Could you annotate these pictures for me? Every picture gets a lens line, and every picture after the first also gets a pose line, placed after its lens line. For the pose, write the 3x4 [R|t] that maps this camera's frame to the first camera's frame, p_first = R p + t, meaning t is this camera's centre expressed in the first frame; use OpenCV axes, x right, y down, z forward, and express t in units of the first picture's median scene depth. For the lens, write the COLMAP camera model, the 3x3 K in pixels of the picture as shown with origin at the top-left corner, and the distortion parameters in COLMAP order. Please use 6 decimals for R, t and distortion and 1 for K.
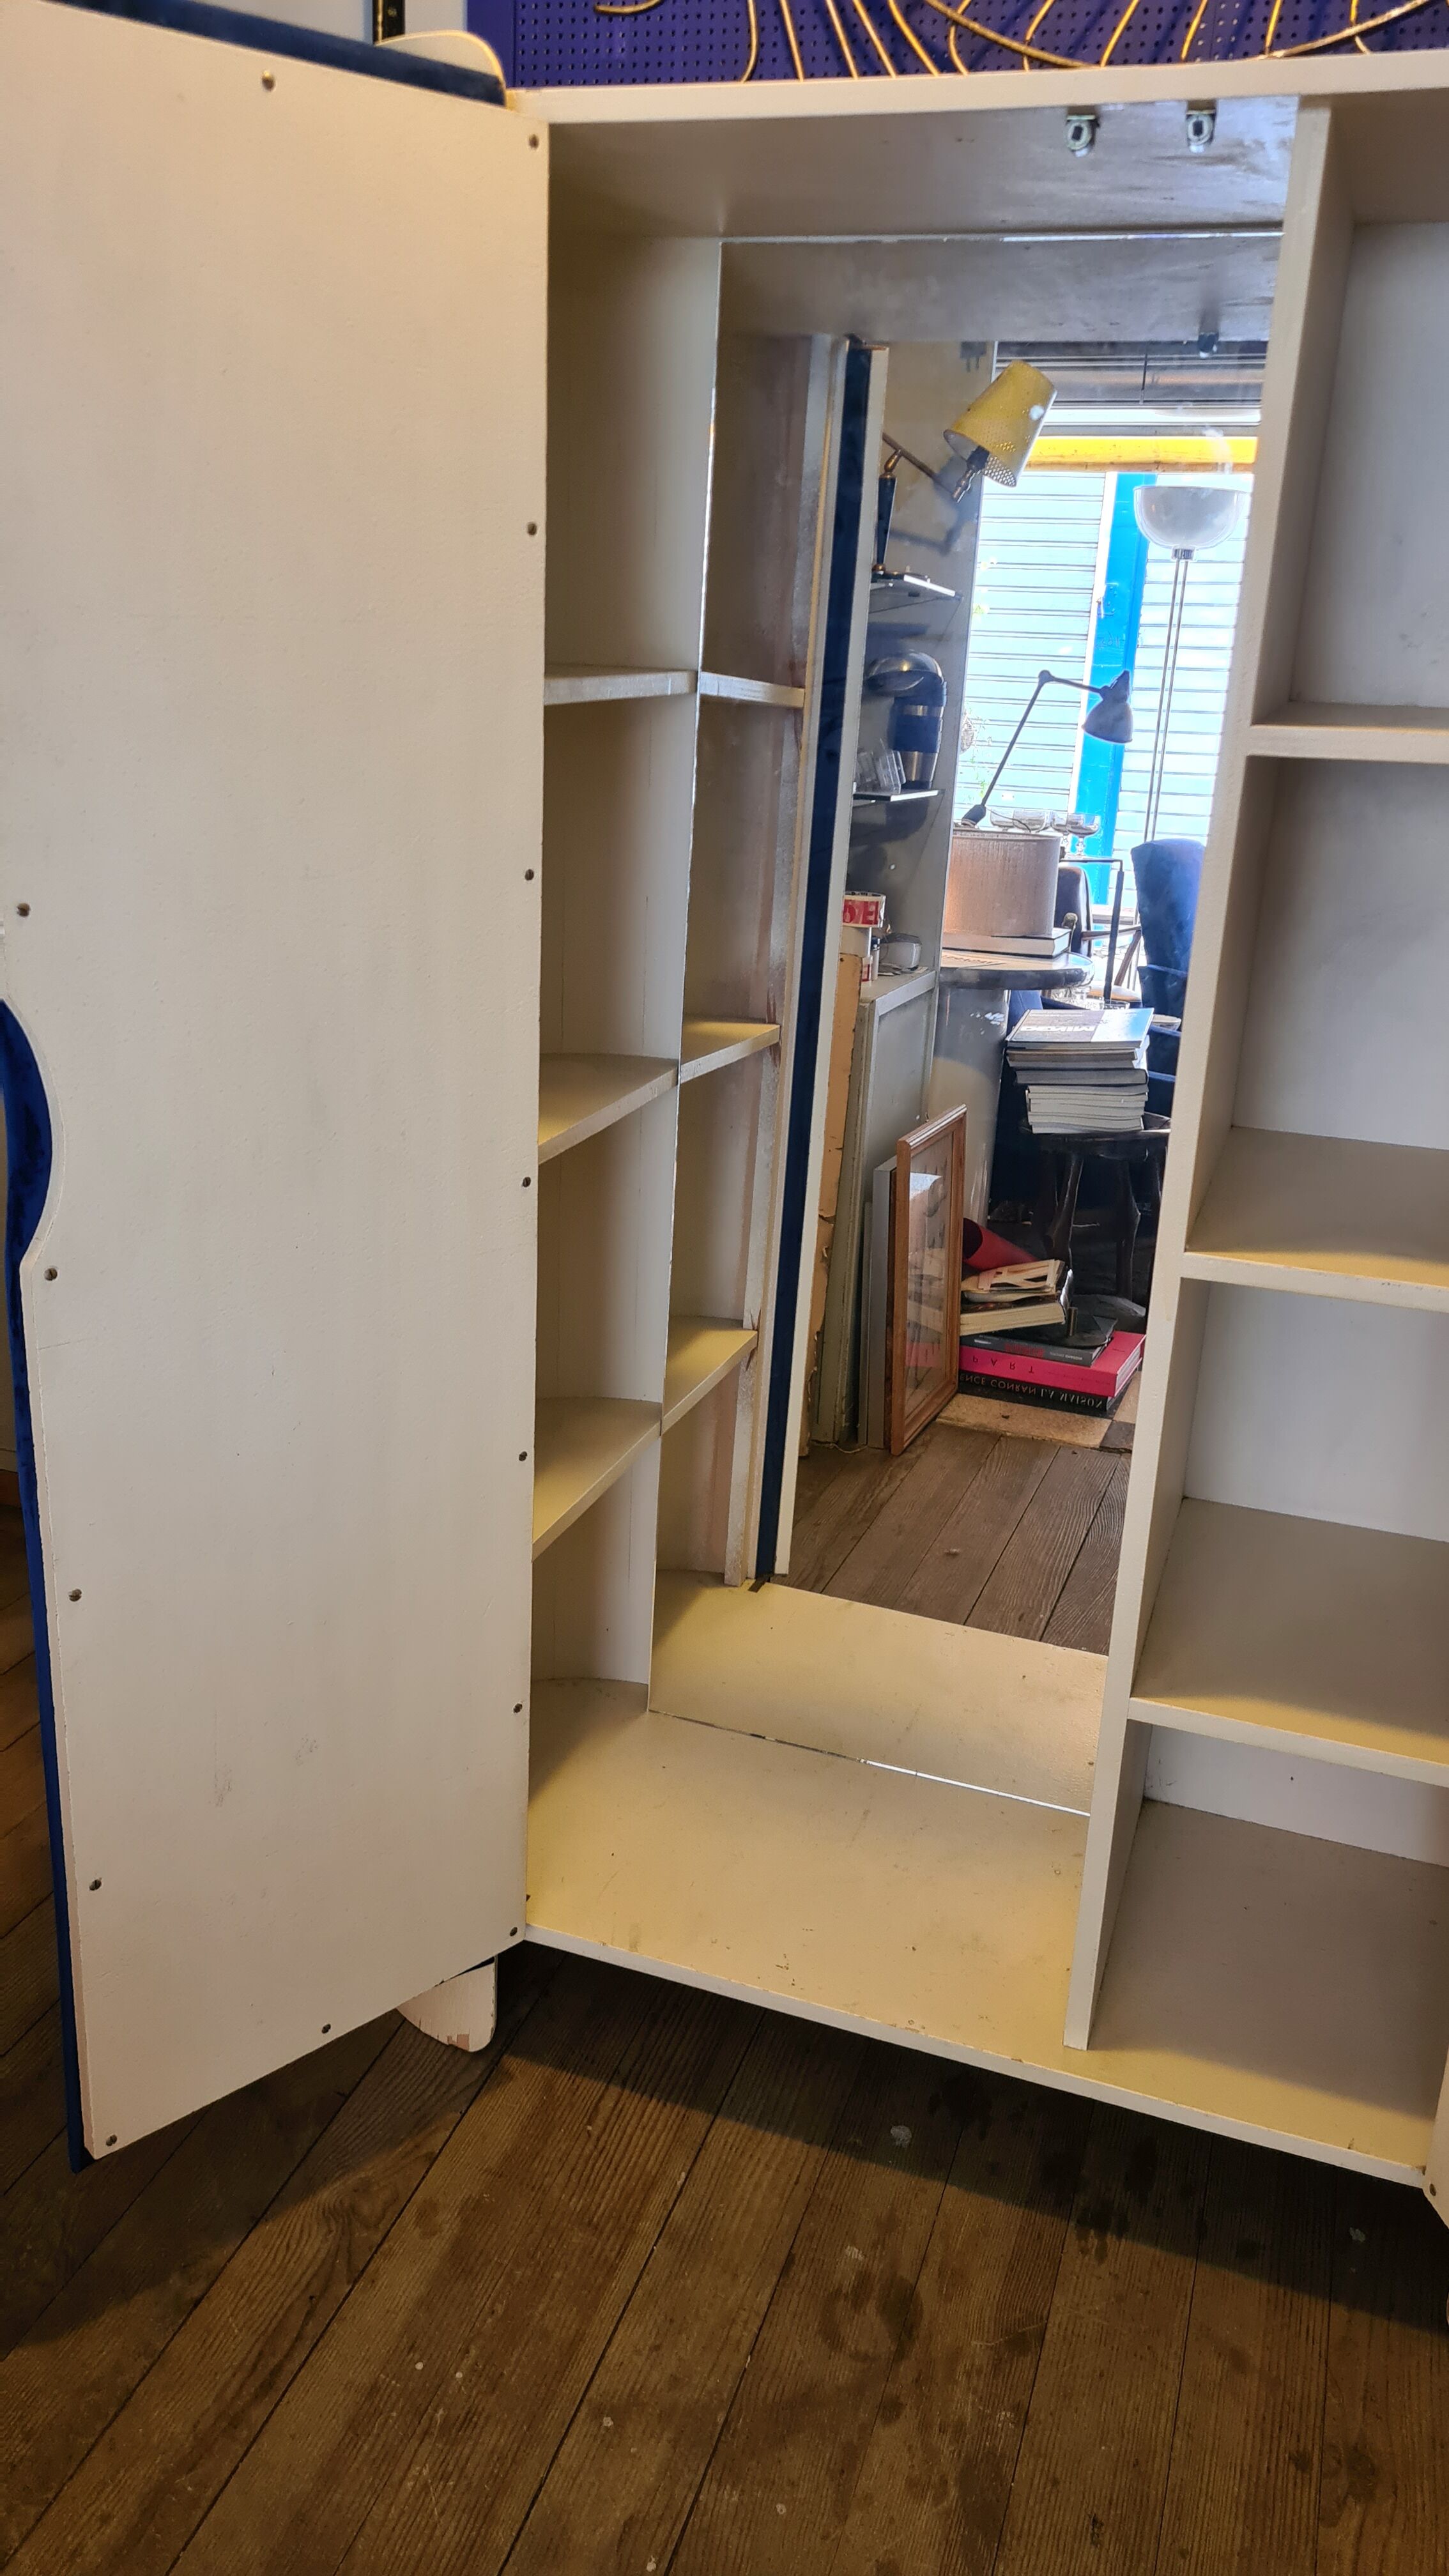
lens RADIAL K [[1935.5, 0, 701.0], [0, 1935.5, 1267.2], [0, 0, 1]] dist [0.060211, -0.050758]
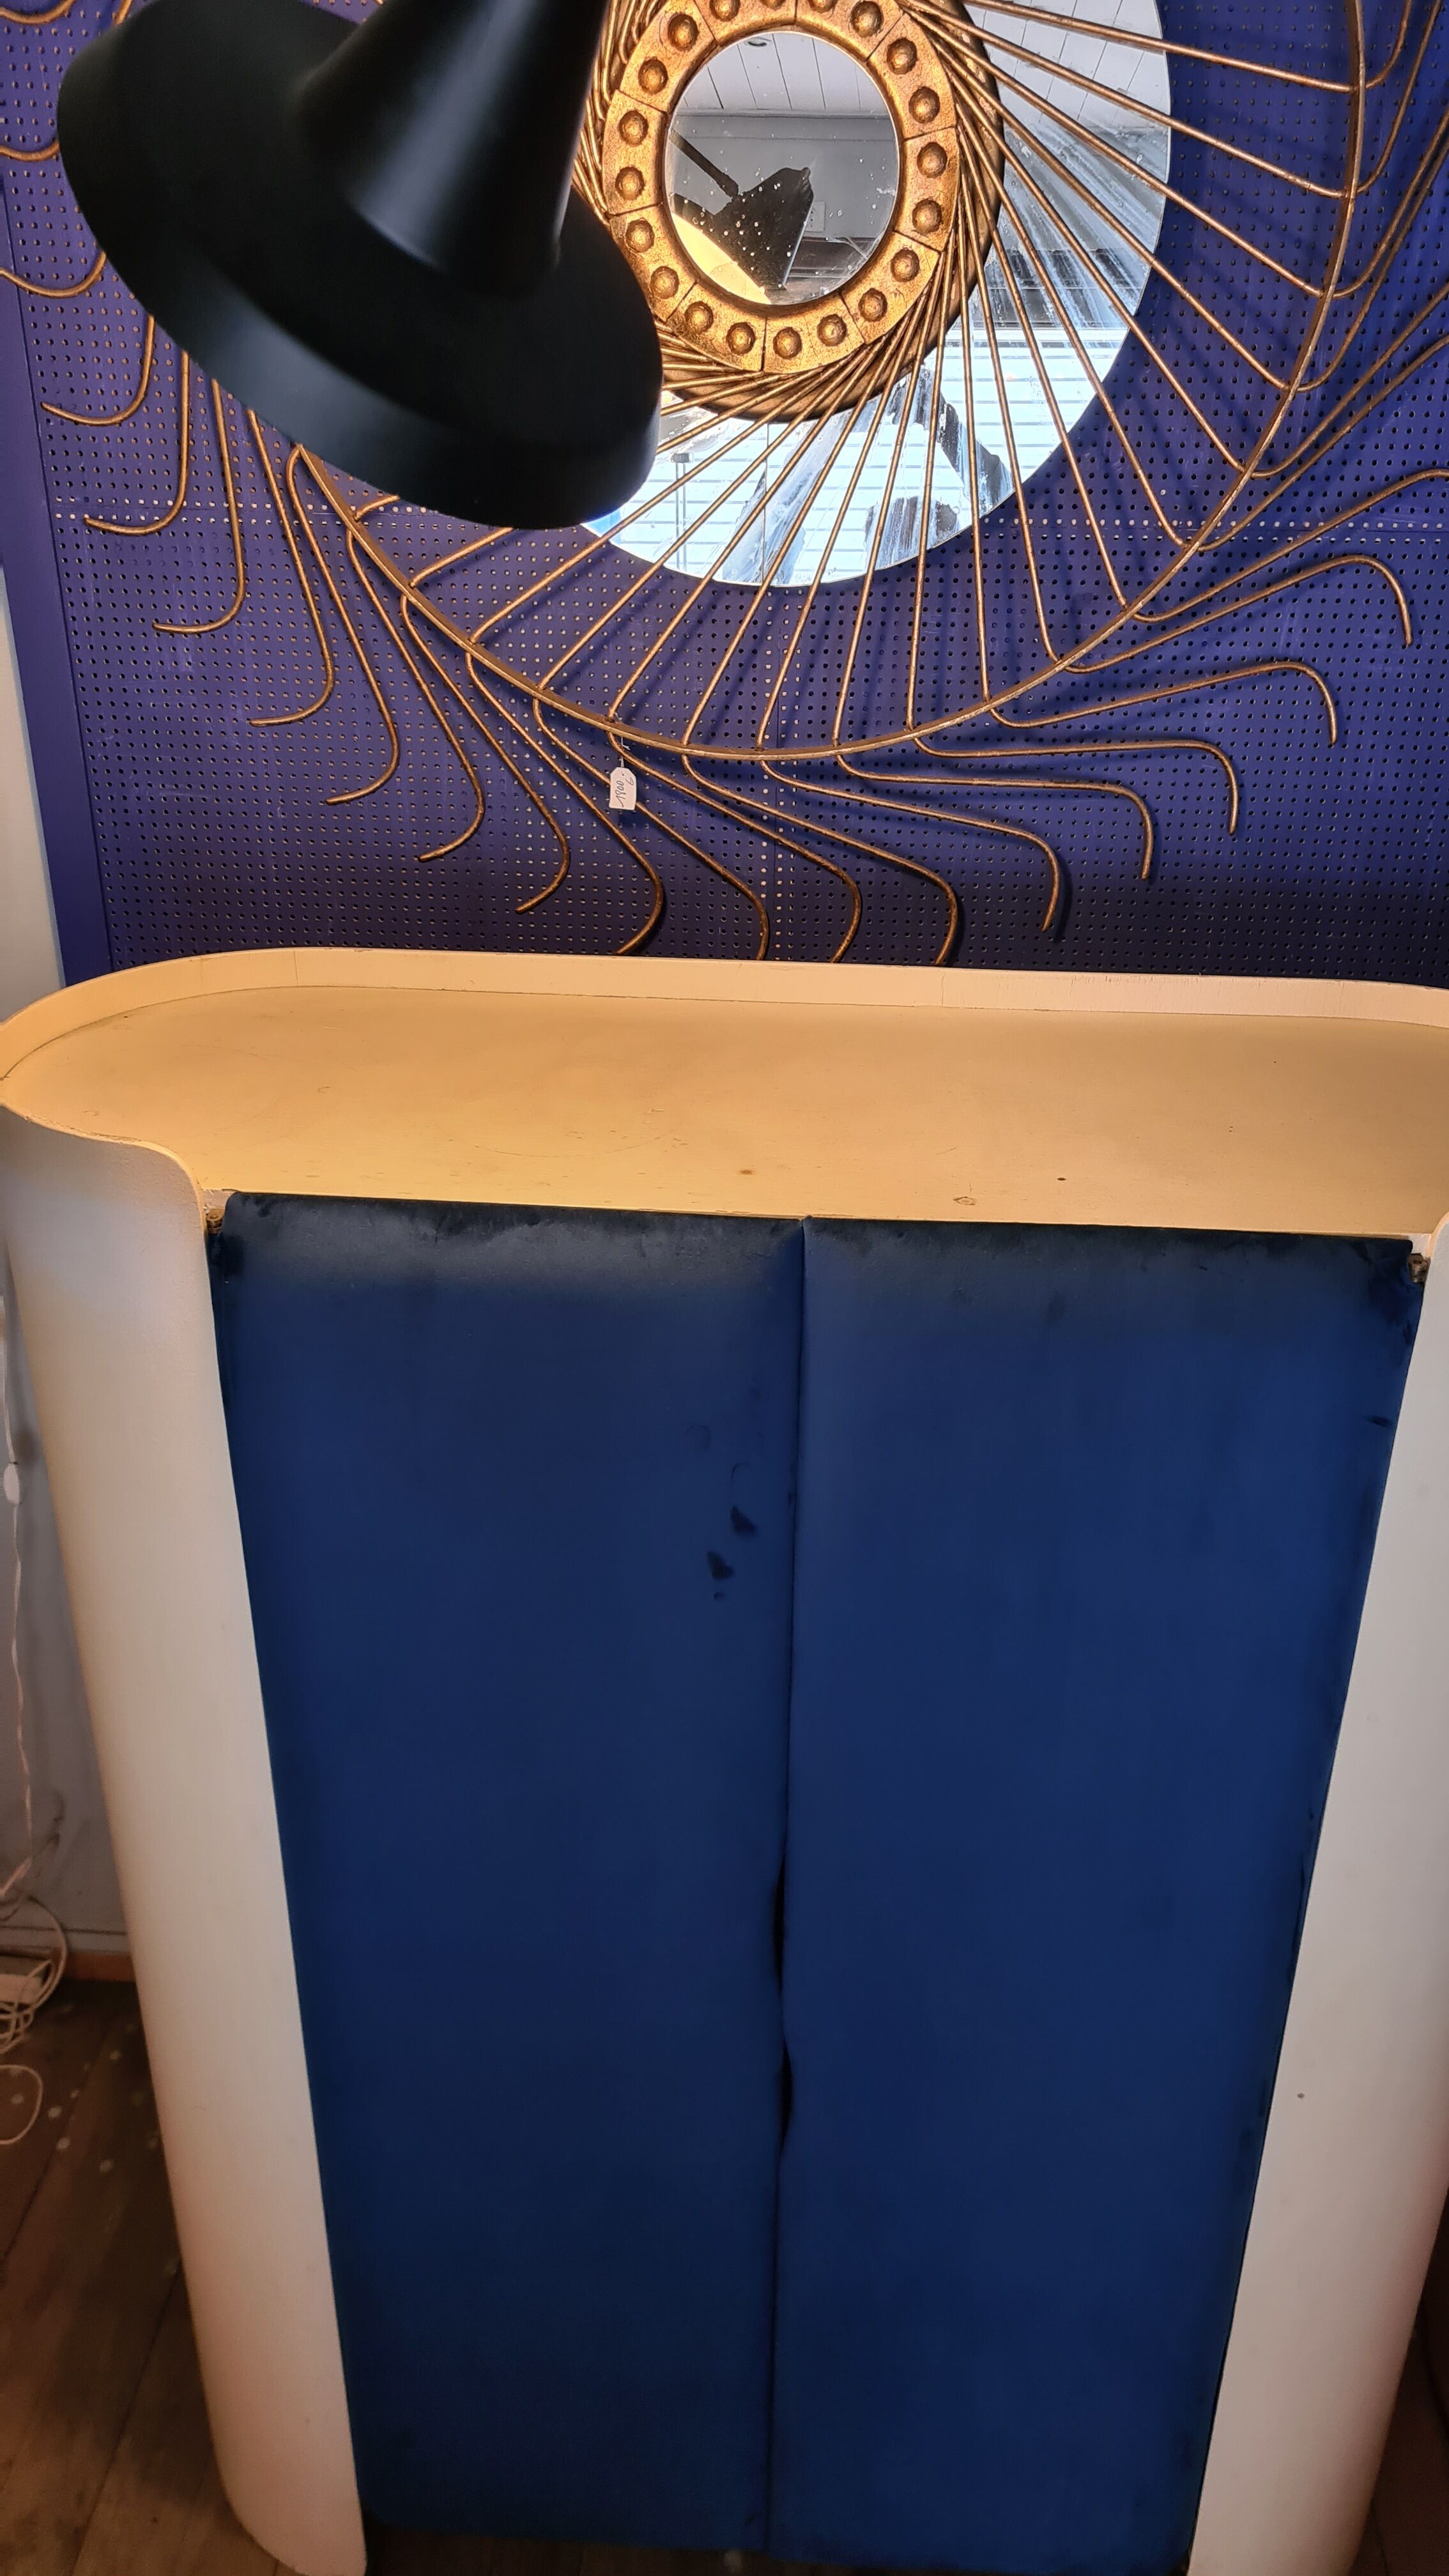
lens RADIAL K [[1935.5, 0, 734.4], [0, 1935.5, 1266.3], [0, 0, 1]] dist [0.060211, -0.050758]
pose [[0.962577, -0.147234, 0.227524, -0.056031], [0.114003, 0.981640, 0.152924, -0.560477], [-0.245862, -0.121262, 0.961690, -0.054210]]
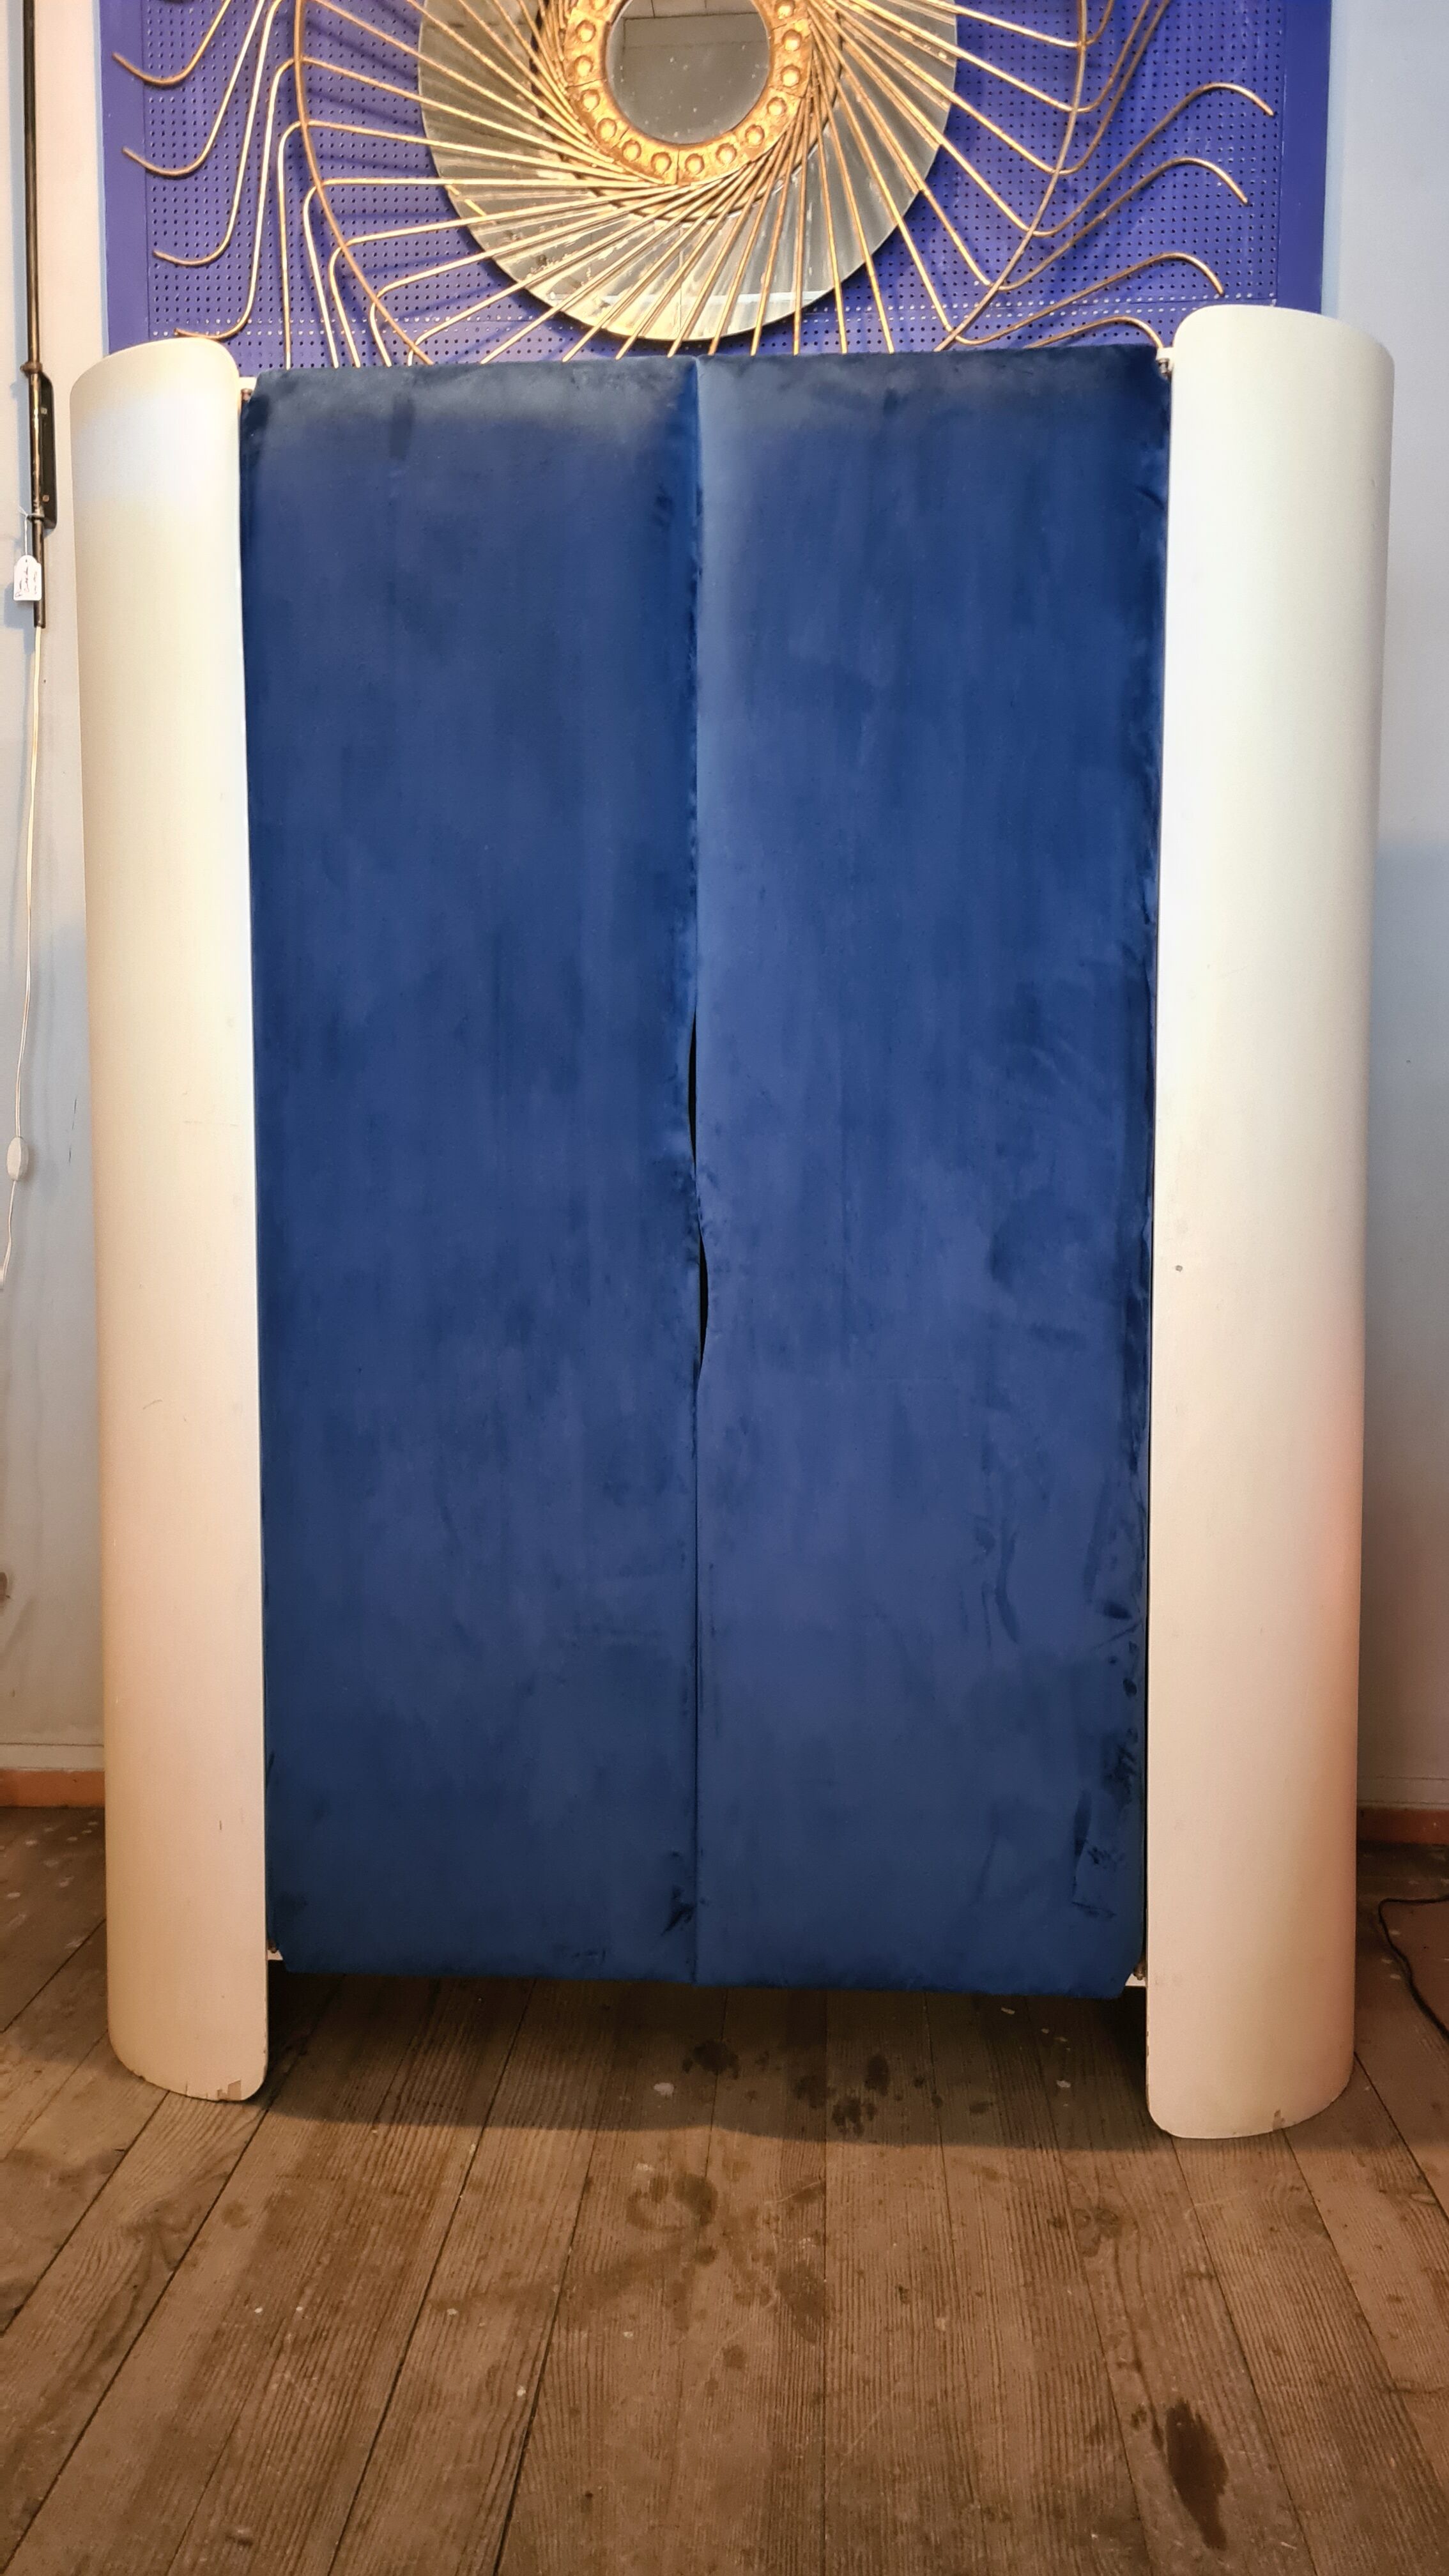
lens RADIAL K [[1935.5, 0, 702.7], [0, 1935.5, 1233.3], [0, 0, 1]] dist [0.060211, -0.050758]
pose [[0.962593, -0.058309, 0.264603, -0.150249], [0.124321, 0.962752, -0.240109, 0.276445], [-0.240747, 0.264023, 0.933988, -0.156927]]
